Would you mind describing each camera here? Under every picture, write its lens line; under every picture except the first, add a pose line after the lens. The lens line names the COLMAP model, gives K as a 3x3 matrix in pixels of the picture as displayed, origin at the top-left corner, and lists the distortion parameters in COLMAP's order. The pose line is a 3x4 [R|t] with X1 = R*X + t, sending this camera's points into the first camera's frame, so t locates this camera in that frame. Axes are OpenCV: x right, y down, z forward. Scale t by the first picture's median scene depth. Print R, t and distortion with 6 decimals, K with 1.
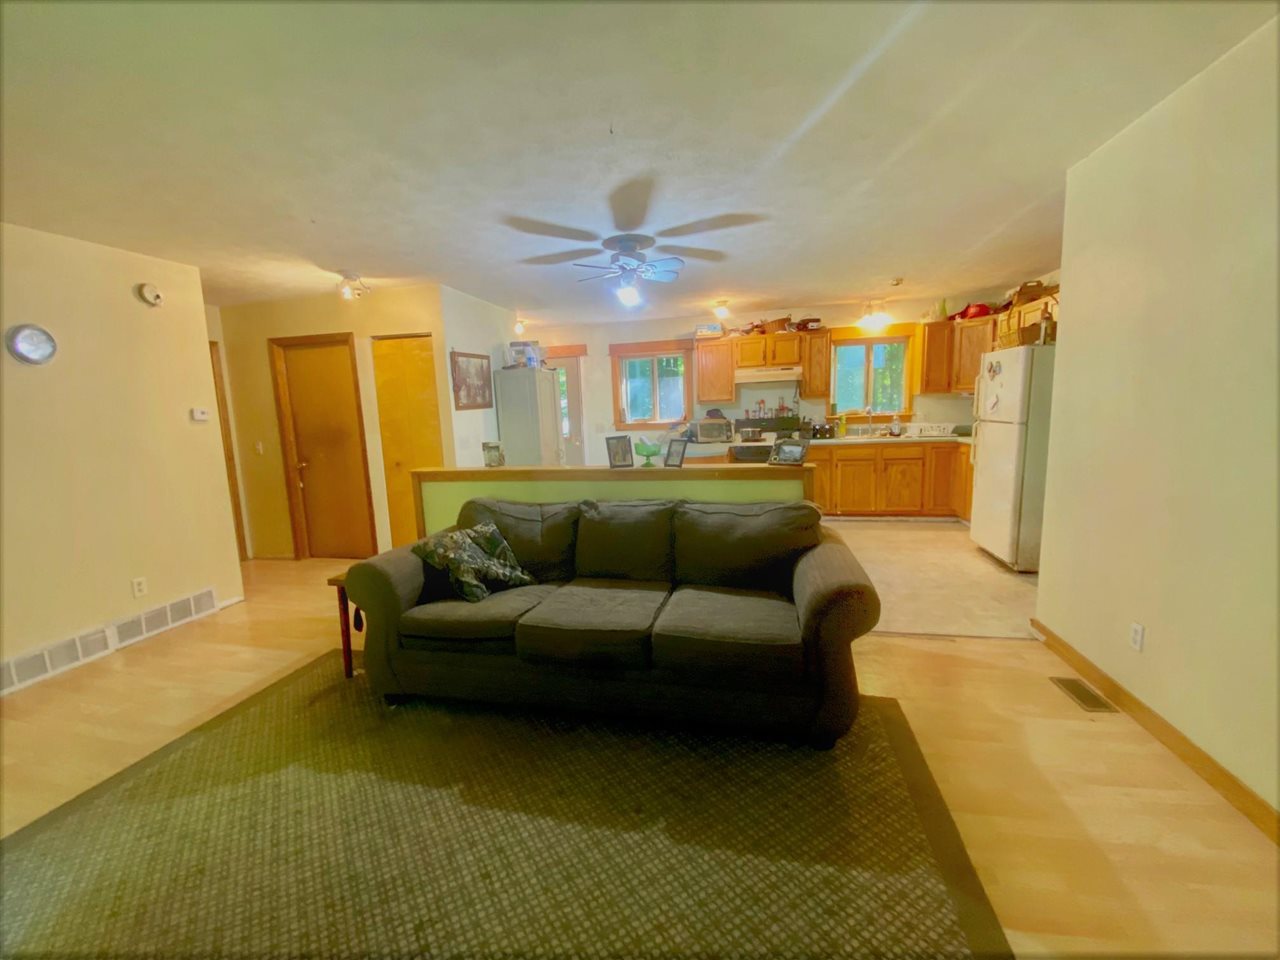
lens RADIAL K [[512.6, 0, 638.7], [0, 512.6, 481.8], [0, 0, 1]] dist [-0.031617, -0.000726]
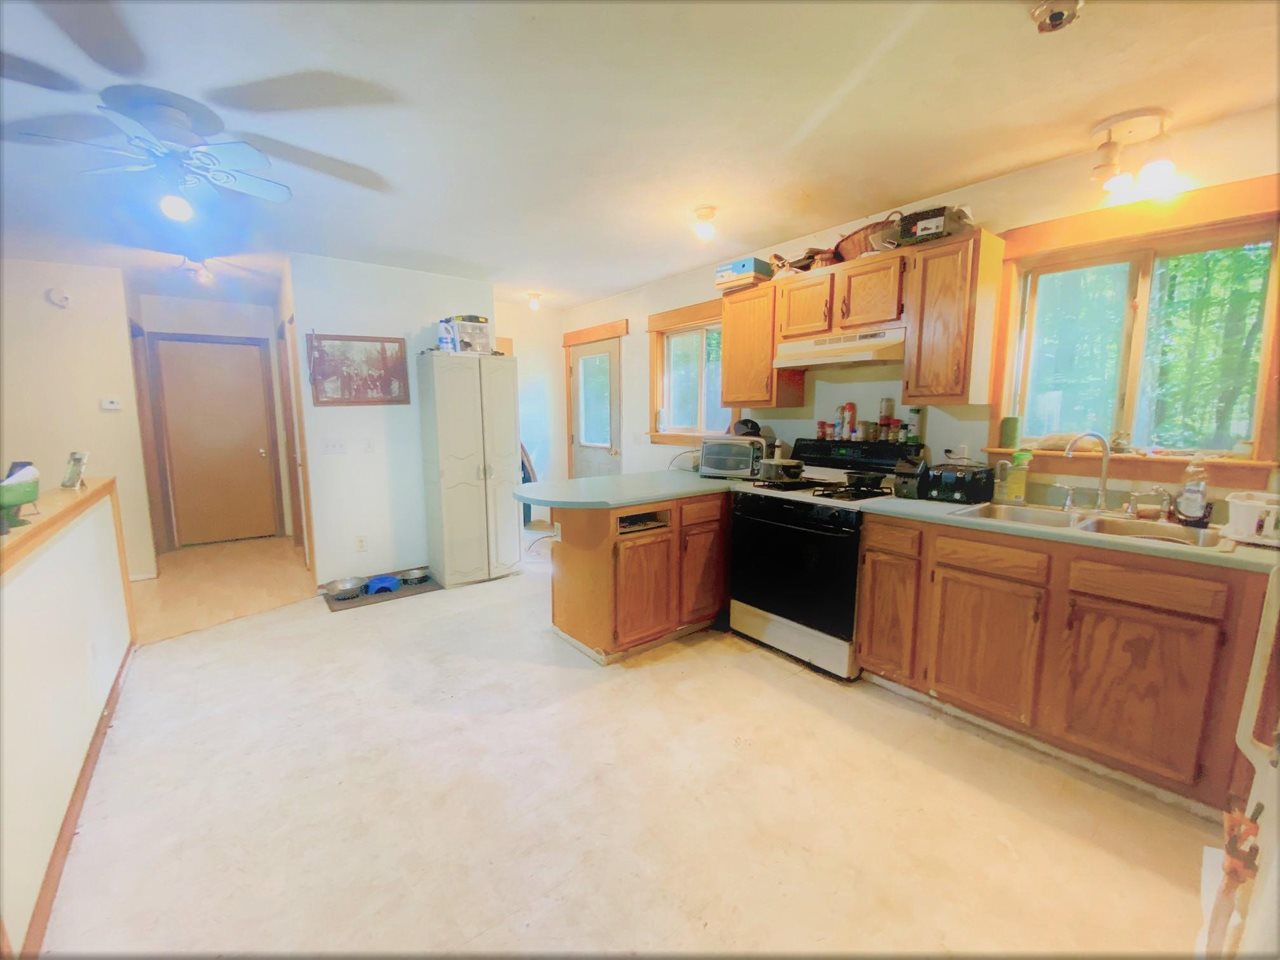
lens RADIAL K [[512.6, 0, 636.9], [0, 512.6, 479.7], [0, 0, 1]] dist [-0.031617, -0.000726]
pose [[0.770417, 0.120350, -0.626078, 0.431571], [-0.117233, 0.992018, 0.046434, -0.092721], [0.626669, 0.037623, 0.778377, 0.531395]]
